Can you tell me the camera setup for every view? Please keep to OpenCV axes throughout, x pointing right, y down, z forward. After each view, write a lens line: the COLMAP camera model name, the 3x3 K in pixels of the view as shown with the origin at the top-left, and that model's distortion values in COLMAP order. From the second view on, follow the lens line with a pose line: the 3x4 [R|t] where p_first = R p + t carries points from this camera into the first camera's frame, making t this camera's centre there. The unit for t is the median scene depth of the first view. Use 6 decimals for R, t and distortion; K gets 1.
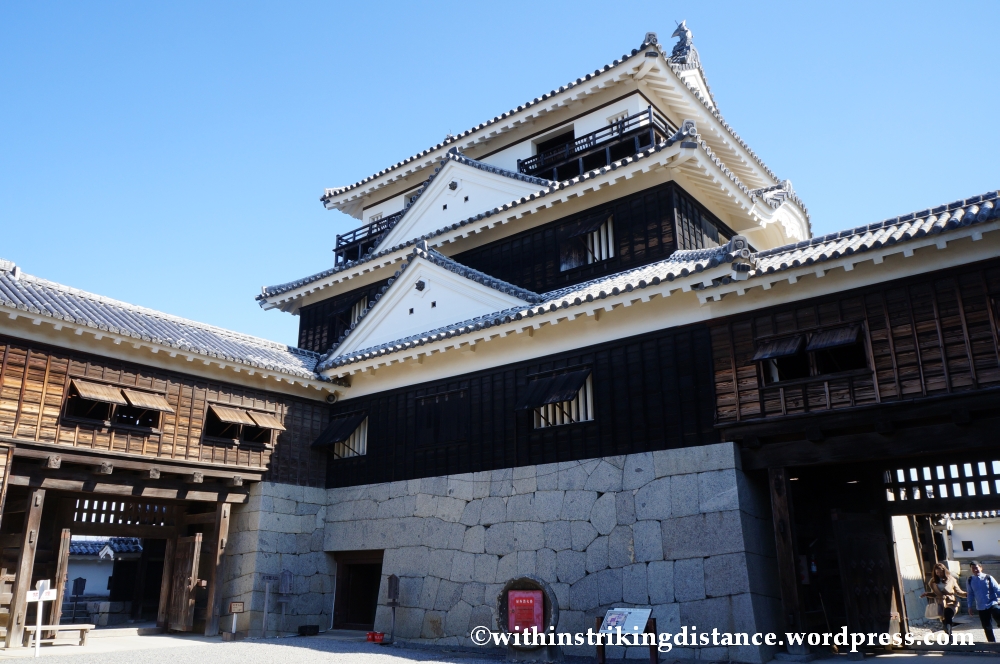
lens RADIAL K [[765.4, 0, 502.1], [0, 765.4, 334.7], [0, 0, 1]] dist [-0.010424, -0.023478]
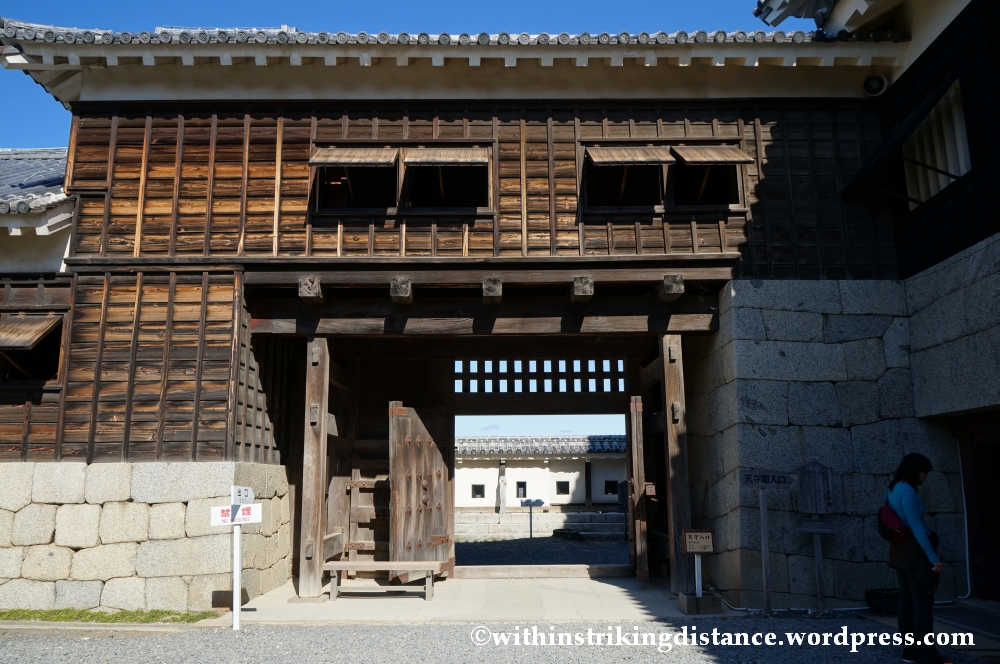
lens RADIAL K [[765.4, 0, 498.1], [0, 765.4, 329.9], [0, 0, 1]] dist [-0.010424, -0.023478]
pose [[0.624435, -0.150413, -0.766457, -0.048241], [0.238348, 0.971173, 0.003595, 0.190649], [0.743822, -0.184929, 0.642285, 0.599147]]
